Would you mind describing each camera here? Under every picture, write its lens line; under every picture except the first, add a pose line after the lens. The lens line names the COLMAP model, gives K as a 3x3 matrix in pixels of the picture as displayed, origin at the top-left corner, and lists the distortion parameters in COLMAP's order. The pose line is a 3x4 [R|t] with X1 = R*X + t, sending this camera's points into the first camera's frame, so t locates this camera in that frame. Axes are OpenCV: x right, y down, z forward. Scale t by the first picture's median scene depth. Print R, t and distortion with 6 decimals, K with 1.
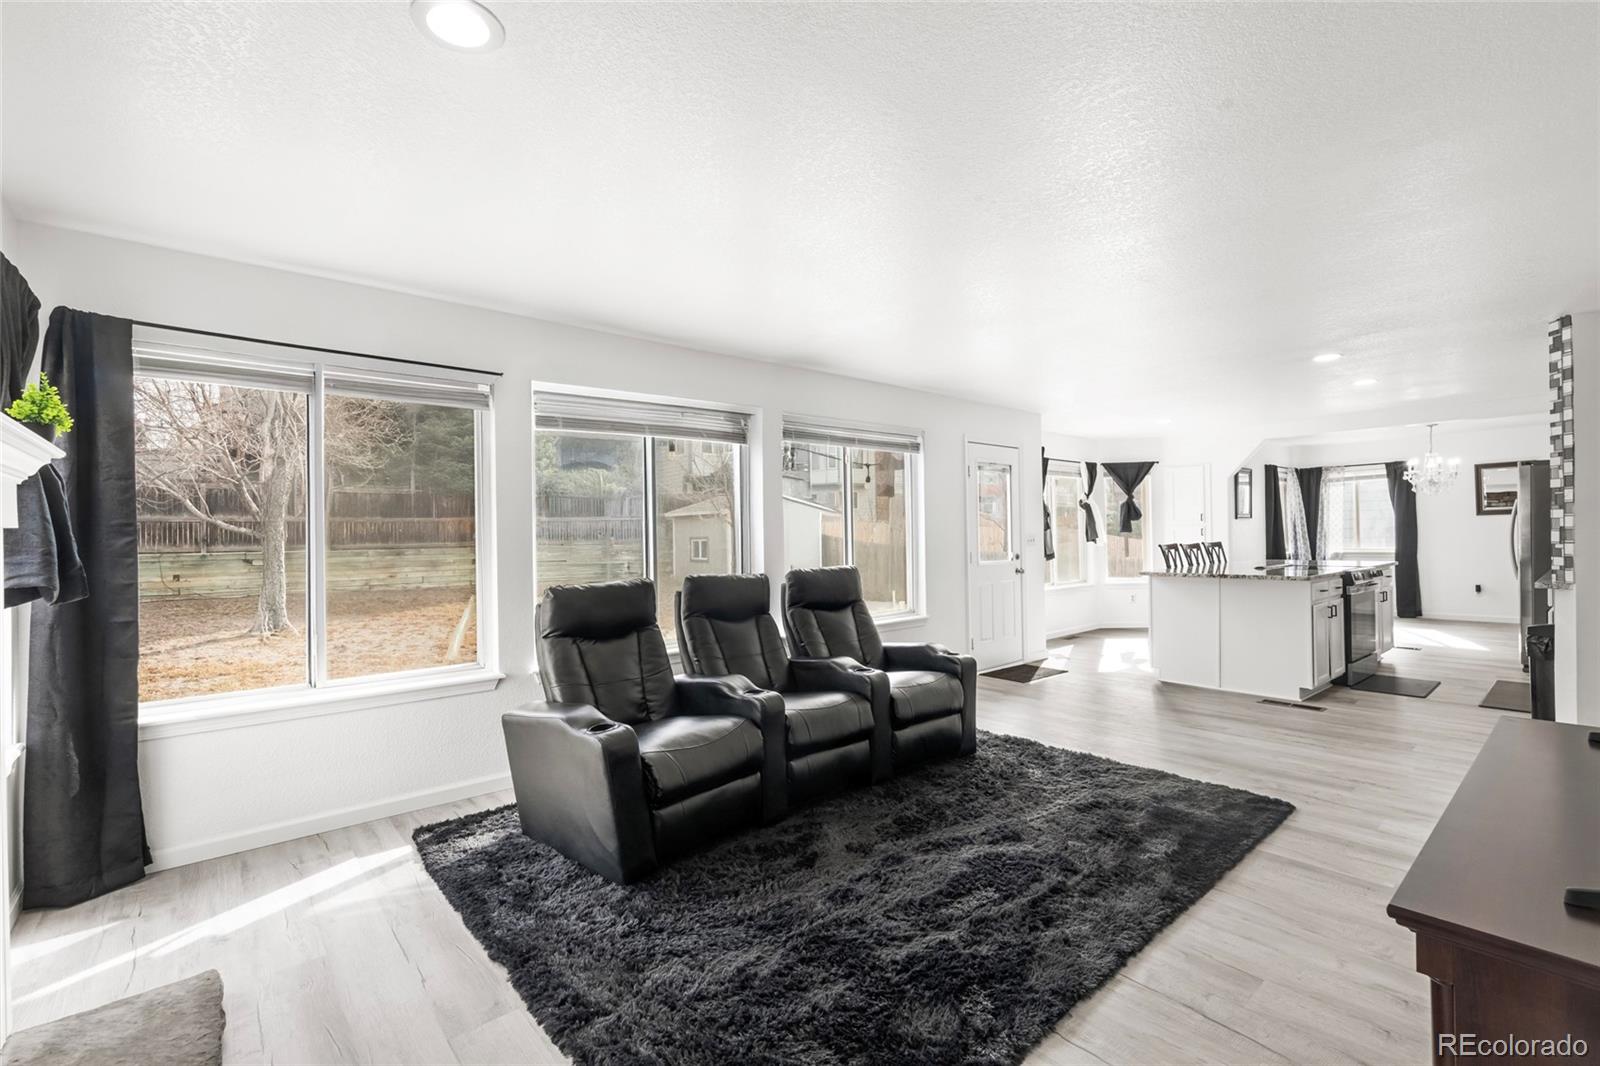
lens RADIAL K [[696.7, 0, 800.0], [0, 696.7, 533.0], [0, 0, 1]] dist [-0.002778, -0.000499]
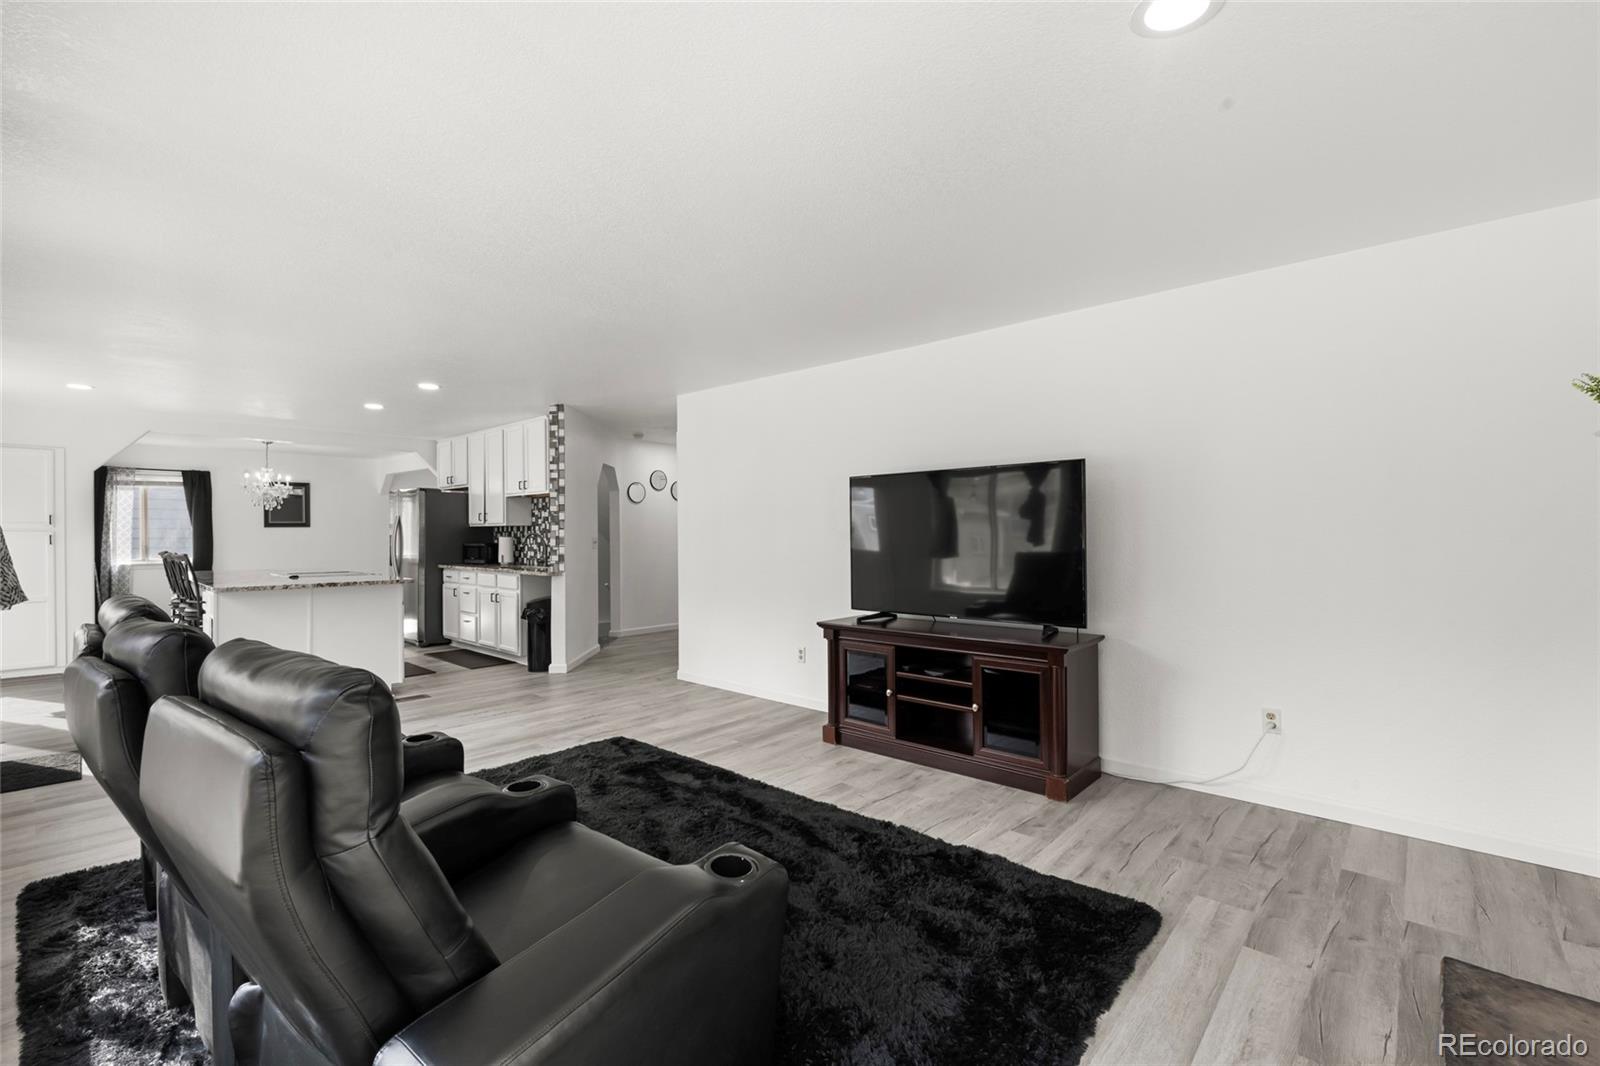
lens RADIAL K [[696.7, 0, 800.0], [0, 696.7, 533.0], [0, 0, 1]] dist [-0.002778, -0.000499]
pose [[-0.131501, 0.018045, 0.991152, -0.542346], [0.002463, 0.999837, -0.017876, 0.013165], [-0.991313, 0.000090, -0.131524, 0.650251]]
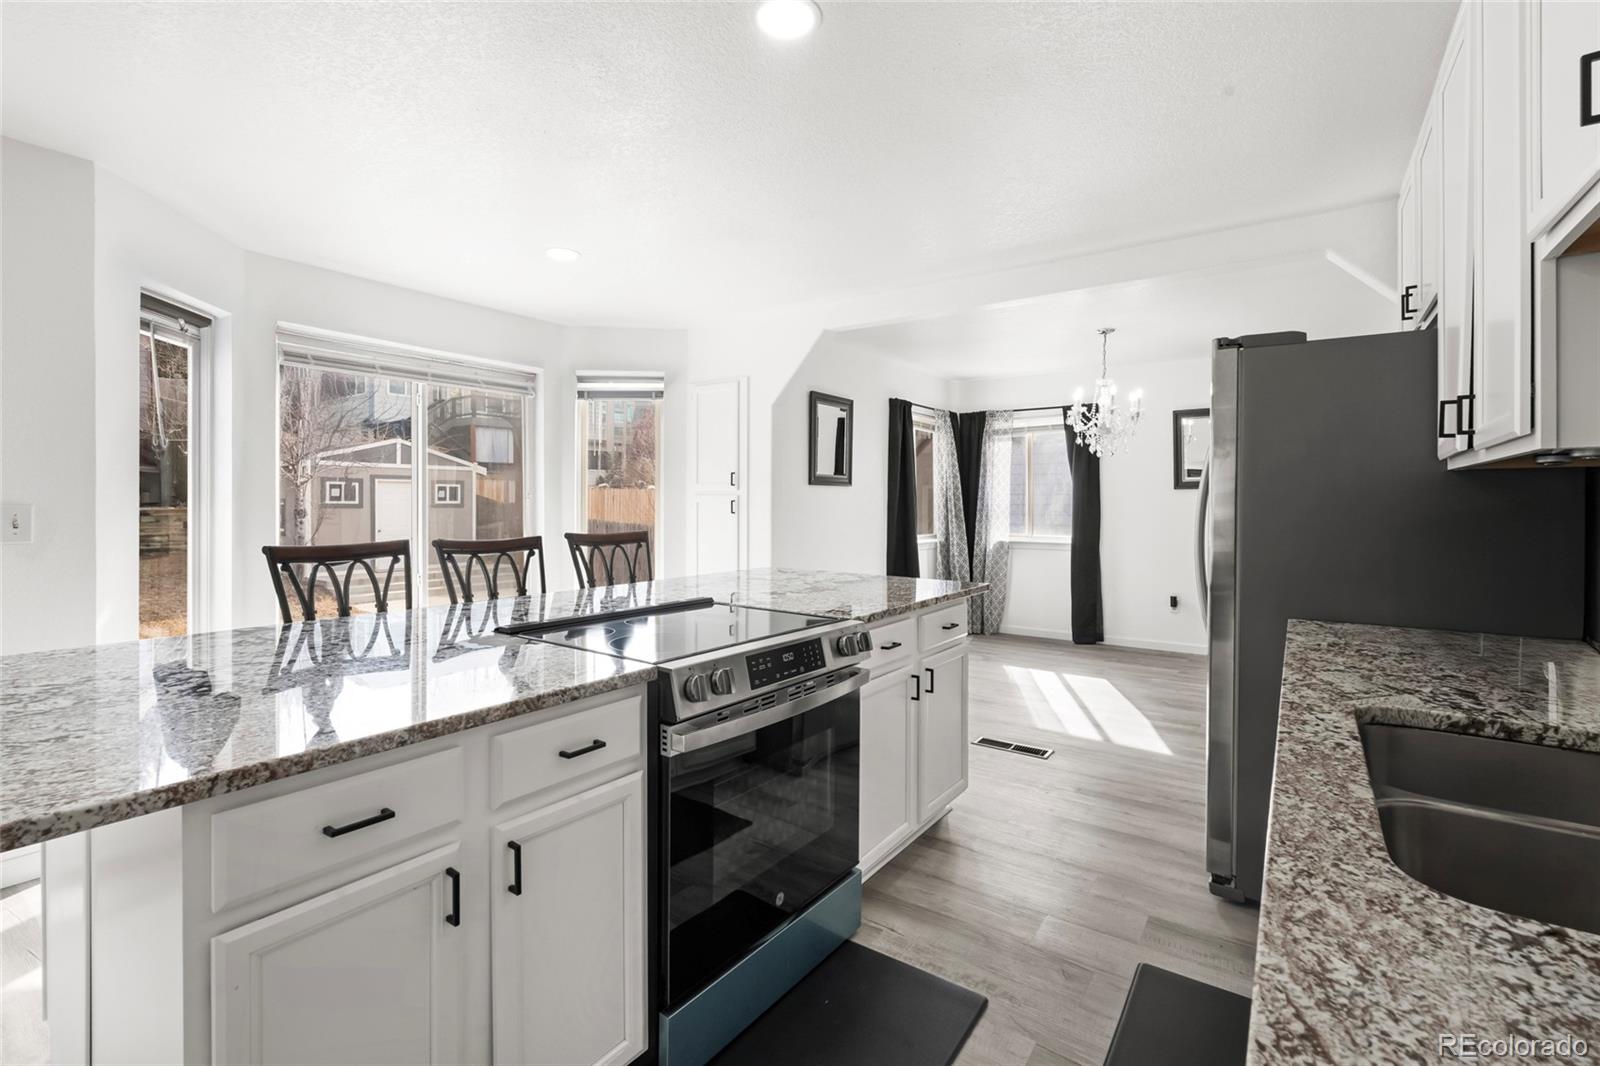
lens RADIAL K [[727.0, 0, 799.1], [0, 727.0, 502.1], [0, 0, 1]] dist [-0.000439, -0.000123]
pose [[0.965950, 0.021642, 0.257823, 1.011962], [-0.022721, 0.999741, 0.001205, -0.014635], [-0.257731, -0.007022, 0.966191, 0.952886]]
